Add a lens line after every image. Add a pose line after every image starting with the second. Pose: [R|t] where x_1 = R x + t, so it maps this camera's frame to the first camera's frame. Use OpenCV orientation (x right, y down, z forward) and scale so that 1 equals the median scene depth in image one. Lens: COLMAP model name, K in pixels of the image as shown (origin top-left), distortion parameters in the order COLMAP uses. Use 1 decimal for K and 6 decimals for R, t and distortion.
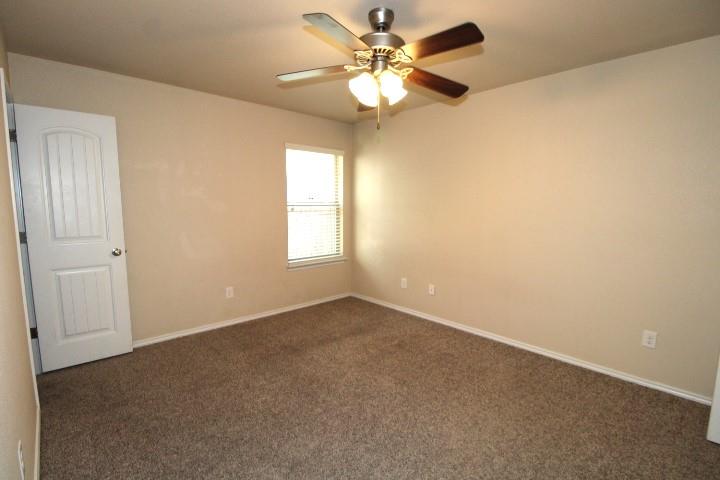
lens RADIAL K [[337.2, 0, 362.8], [0, 337.2, 245.0], [0, 0, 1]] dist [-0.004838, -0.009577]
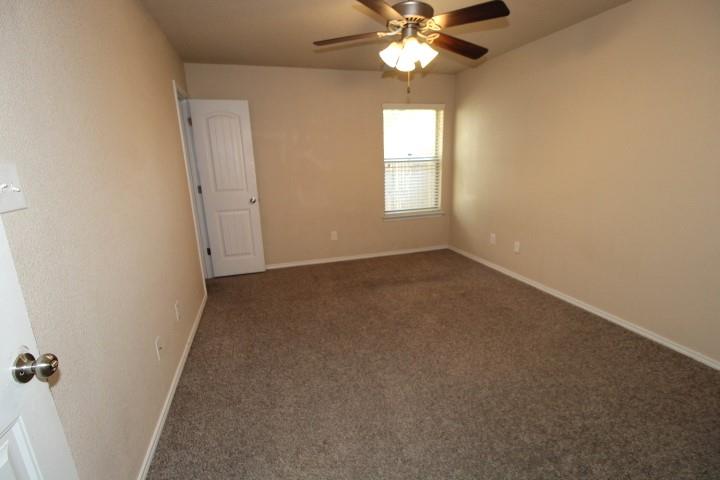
lens RADIAL K [[337.2, 0, 358.5], [0, 337.2, 244.2], [0, 0, 1]] dist [-0.004838, -0.009577]
pose [[0.900251, 0.078584, -0.428220, 0.289338], [-0.020609, 0.990164, 0.138383, -0.001681], [0.434883, -0.115754, 0.893016, -0.093145]]
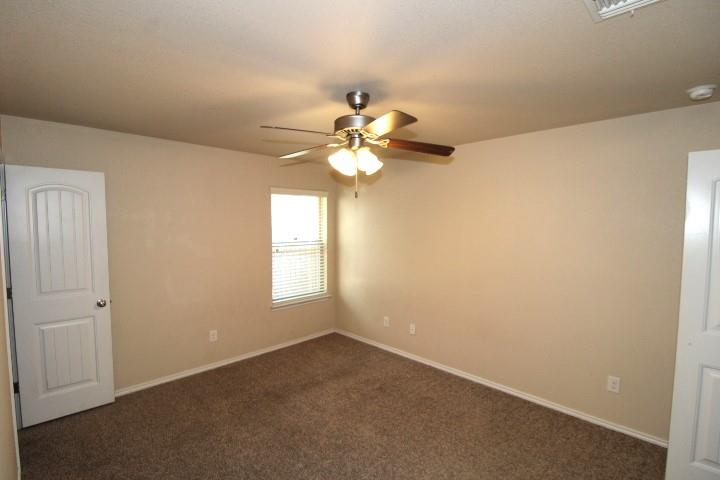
lens RADIAL K [[337.2, 0, 362.3], [0, 337.2, 245.4], [0, 0, 1]] dist [-0.004838, -0.009577]
pose [[0.999254, -0.004364, 0.038362, 0.016864], [0.006556, 0.998342, -0.057193, -0.091630], [-0.038049, 0.057402, 0.997626, -0.051309]]
